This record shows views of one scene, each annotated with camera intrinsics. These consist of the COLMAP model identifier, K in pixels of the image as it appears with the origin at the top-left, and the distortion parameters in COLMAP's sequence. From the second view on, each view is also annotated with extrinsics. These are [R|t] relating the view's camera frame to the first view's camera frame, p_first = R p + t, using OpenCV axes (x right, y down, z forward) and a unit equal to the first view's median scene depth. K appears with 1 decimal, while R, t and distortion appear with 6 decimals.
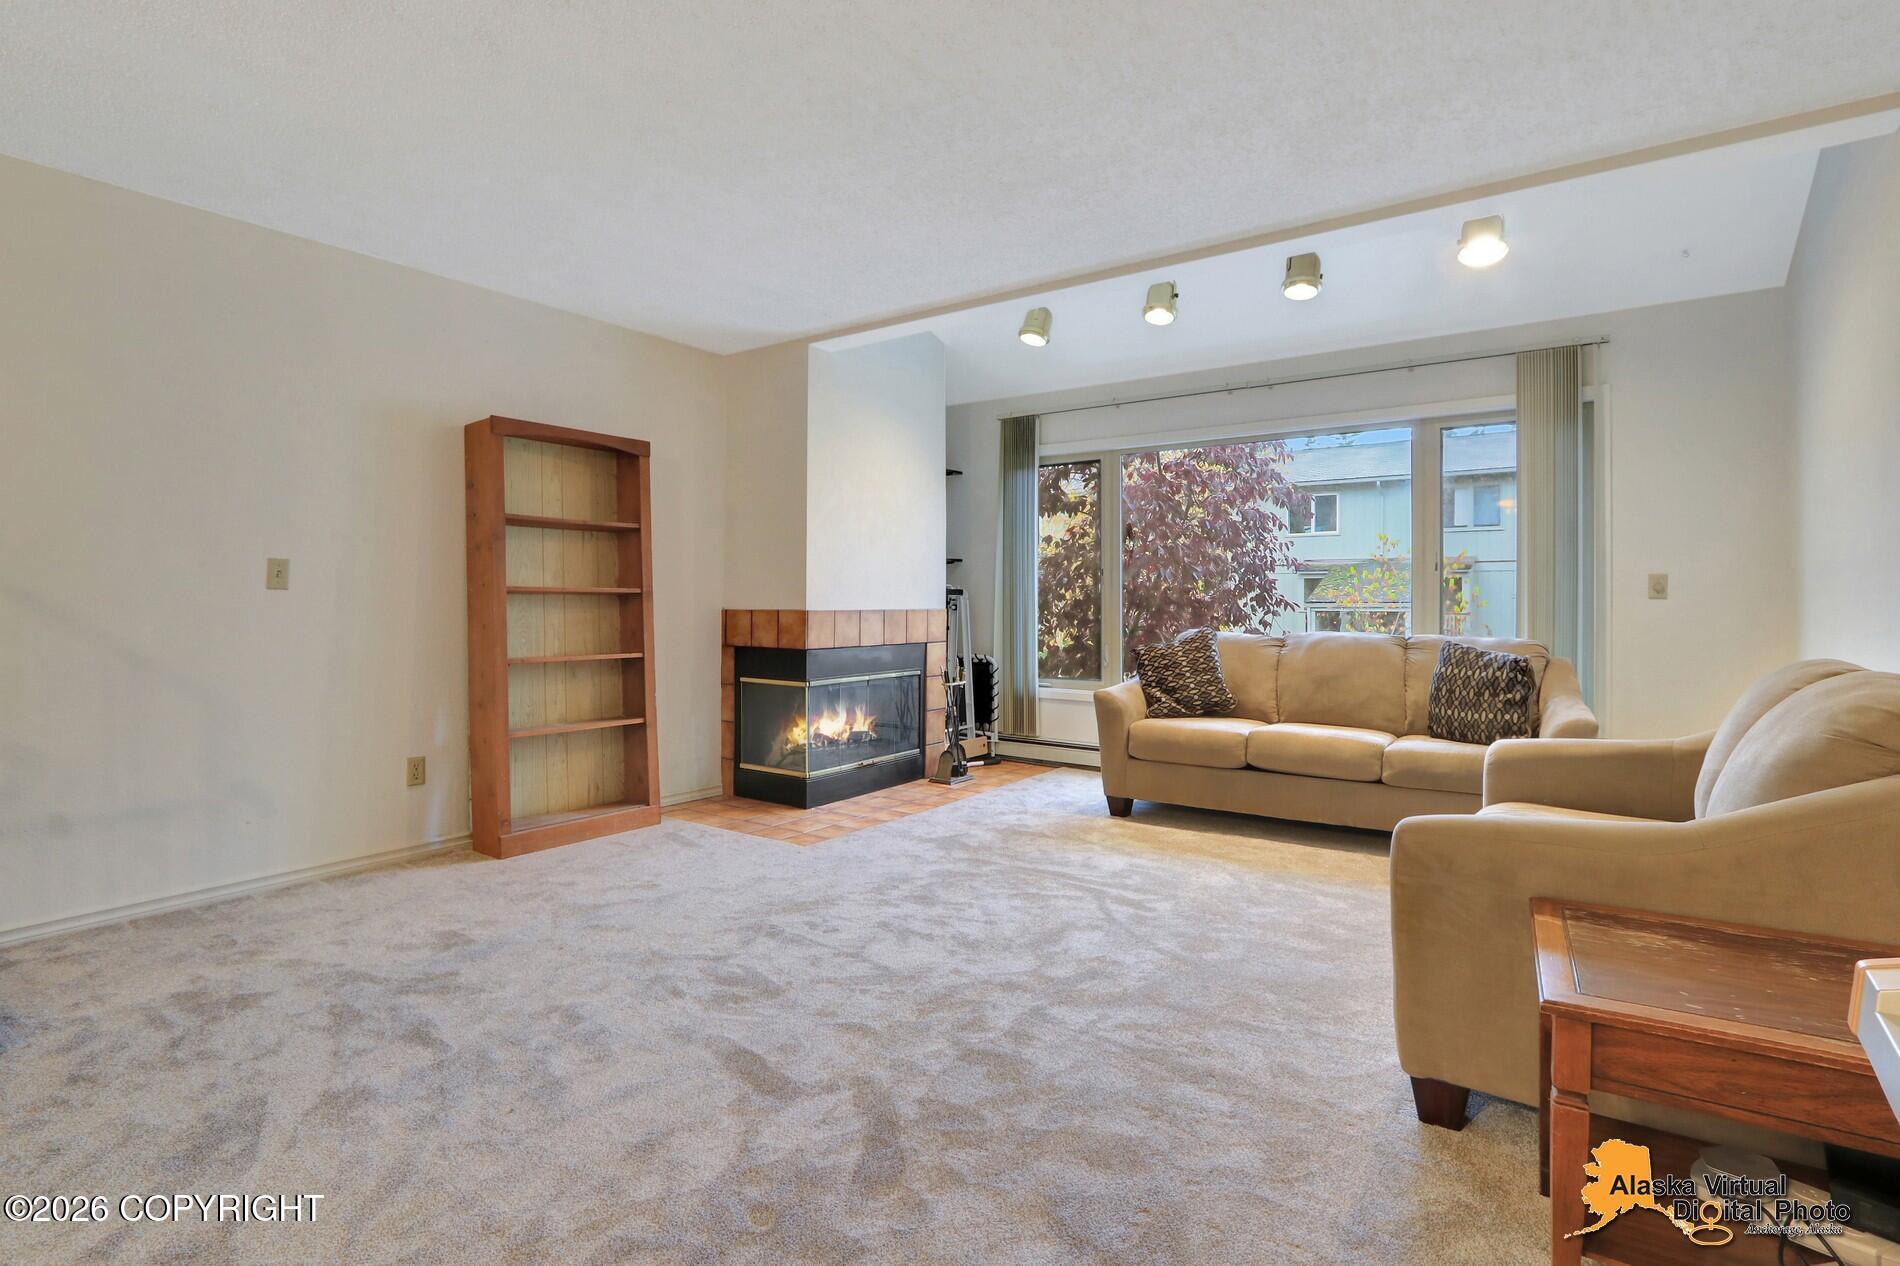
lens RADIAL K [[899.5, 0, 948.6], [0, 899.5, 614.4], [0, 0, 1]] dist [-0.022846, -0.000375]
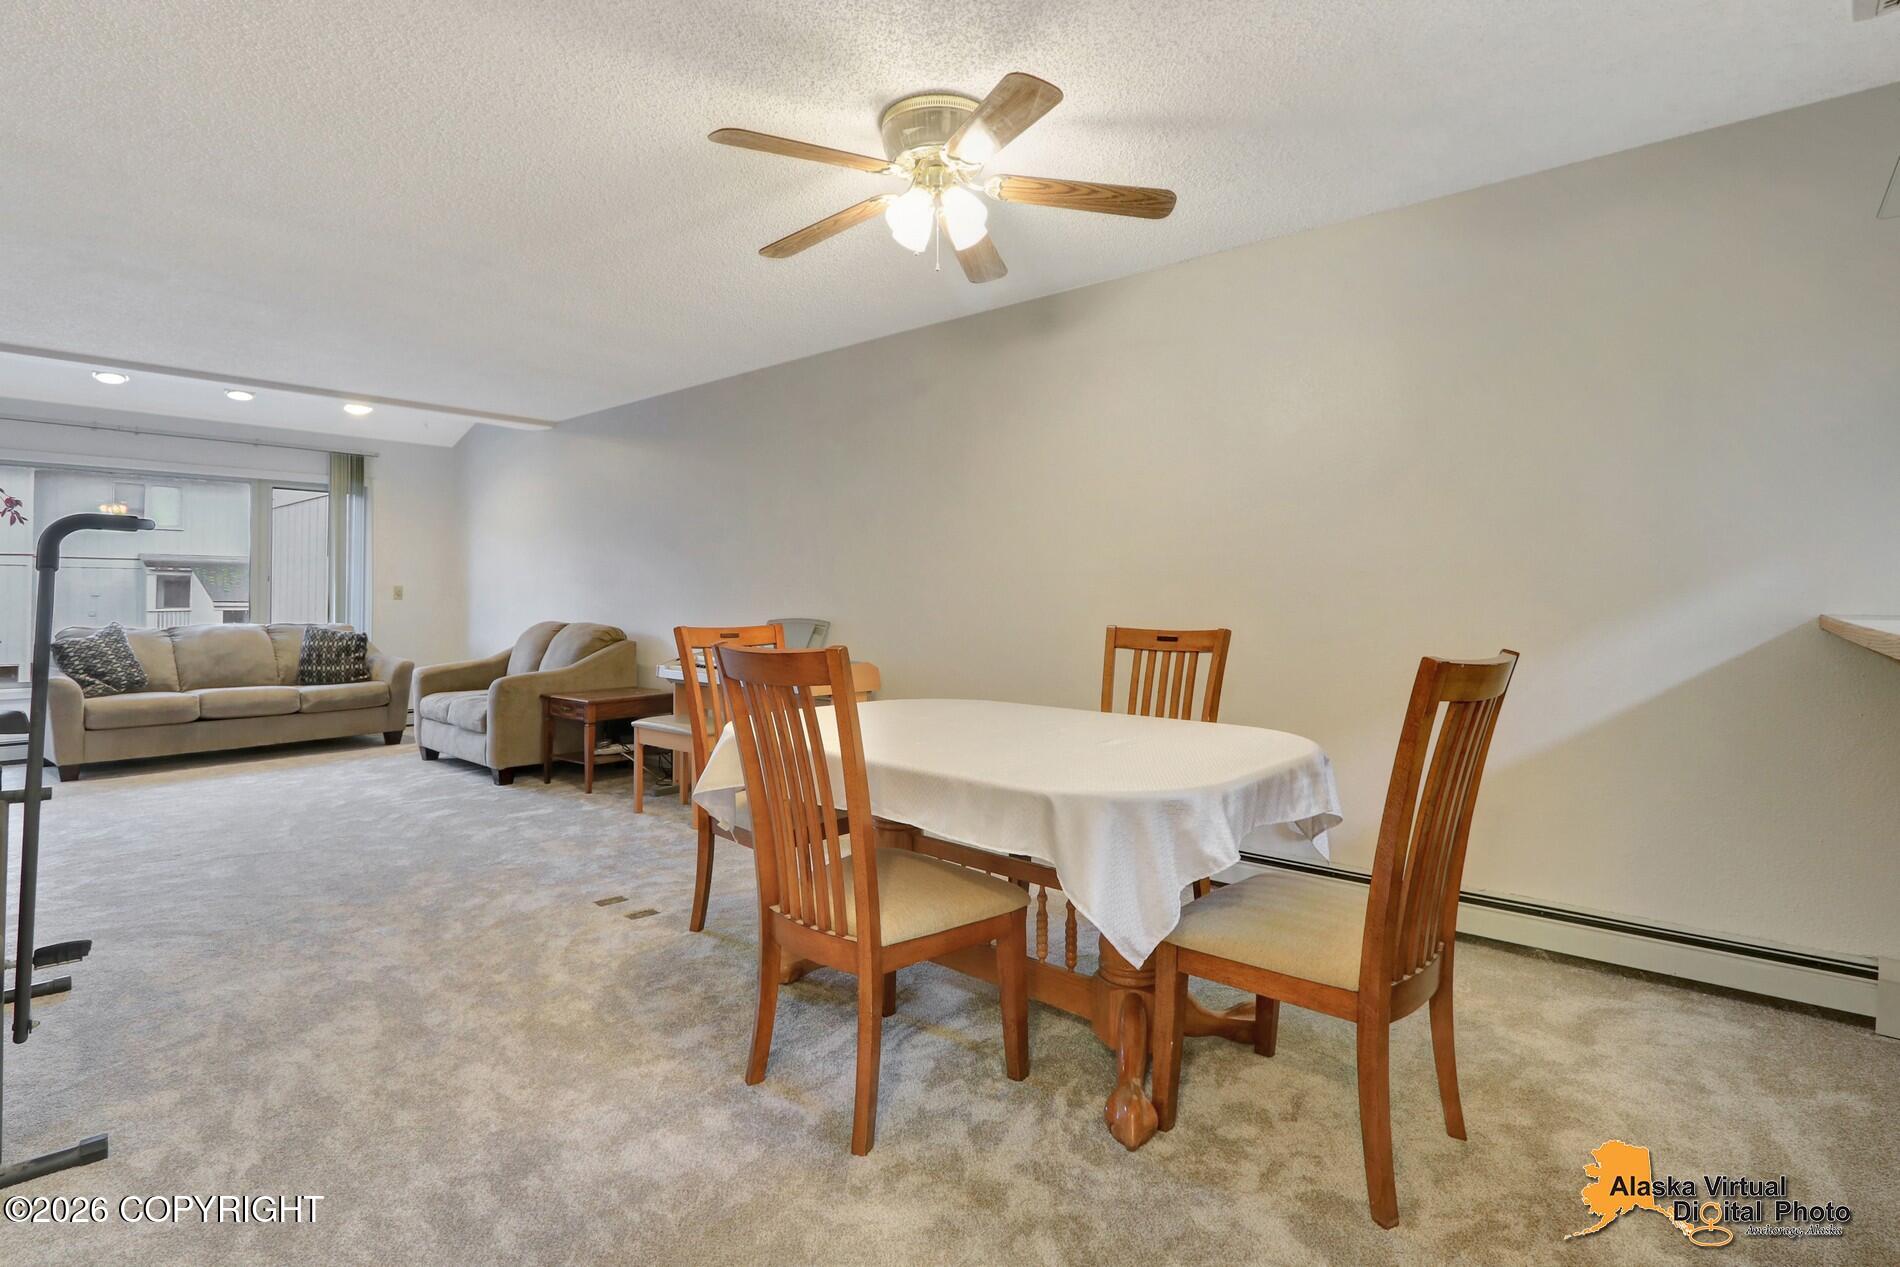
lens RADIAL K [[918.1, 0, 954.8], [0, 918.1, 592.0], [0, 0, 1]] dist [-0.025922, 0.017141]
pose [[0.085303, -0.002626, 0.996352, -0.963534], [0.008259, 0.999964, 0.001929, -0.024656], [-0.996321, 0.008064, 0.085322, -0.310588]]
